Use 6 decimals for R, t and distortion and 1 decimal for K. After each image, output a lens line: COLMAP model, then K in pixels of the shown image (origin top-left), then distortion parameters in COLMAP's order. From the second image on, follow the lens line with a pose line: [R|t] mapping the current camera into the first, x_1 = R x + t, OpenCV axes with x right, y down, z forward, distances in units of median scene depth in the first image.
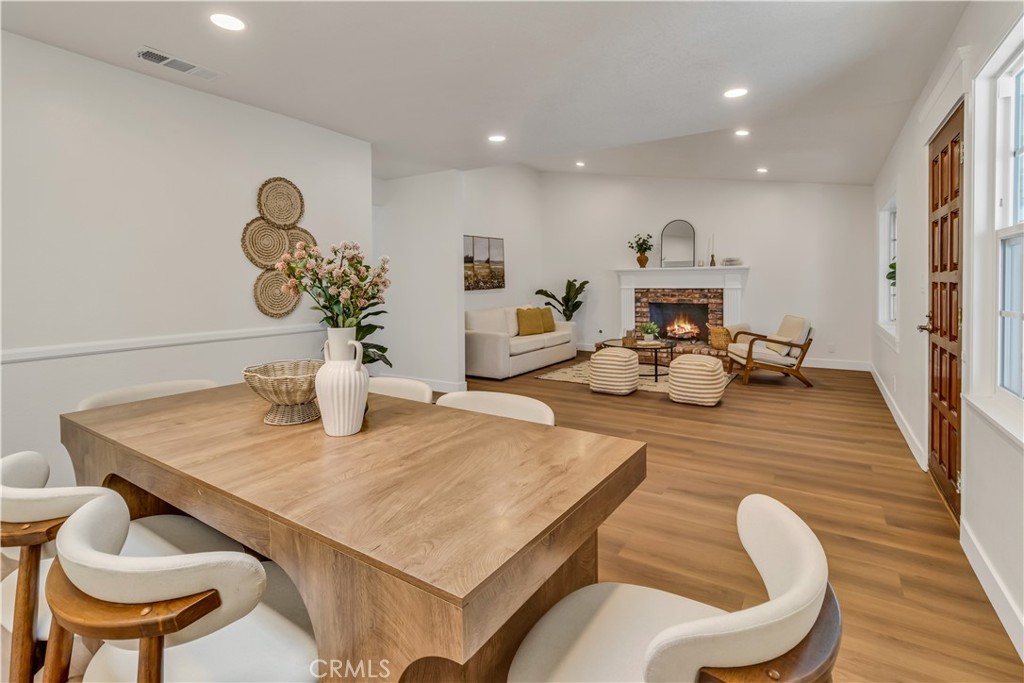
lens RADIAL K [[484.9, 0, 511.7], [0, 484.9, 287.4], [0, 0, 1]] dist [-0.003845, -0.000802]
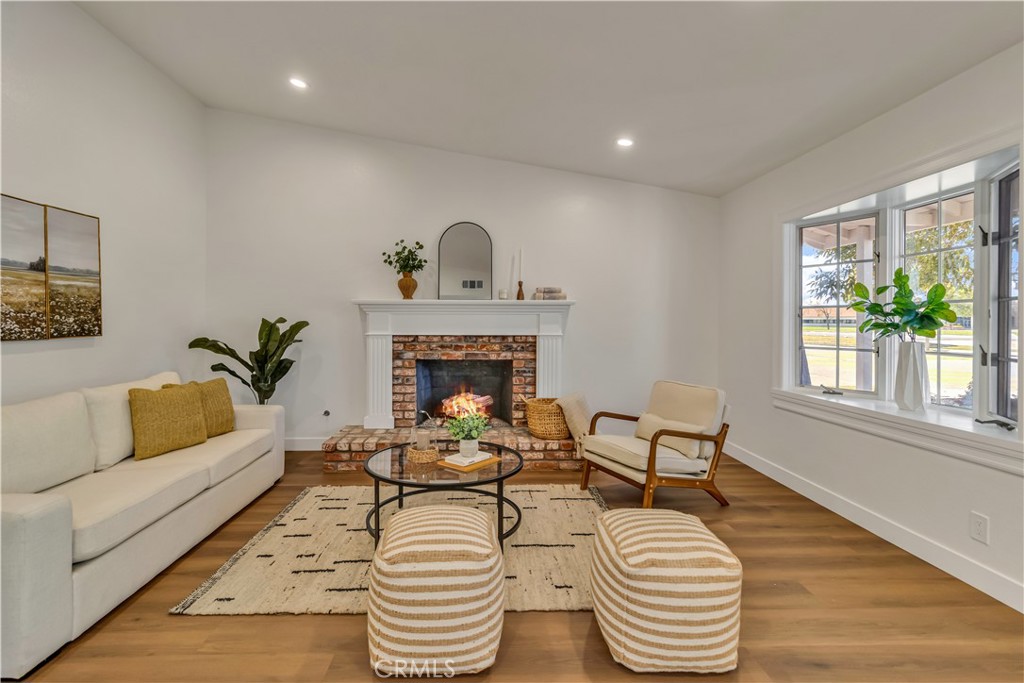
lens RADIAL K [[484.9, 0, 487.7], [0, 484.9, 319.6], [0, 0, 1]] dist [-0.003845, -0.000802]
pose [[0.835389, 0.013428, 0.549495, 0.035778], [-0.003965, 0.999823, -0.018403, -0.006505], [-0.549645, 0.013195, 0.835294, 0.486149]]
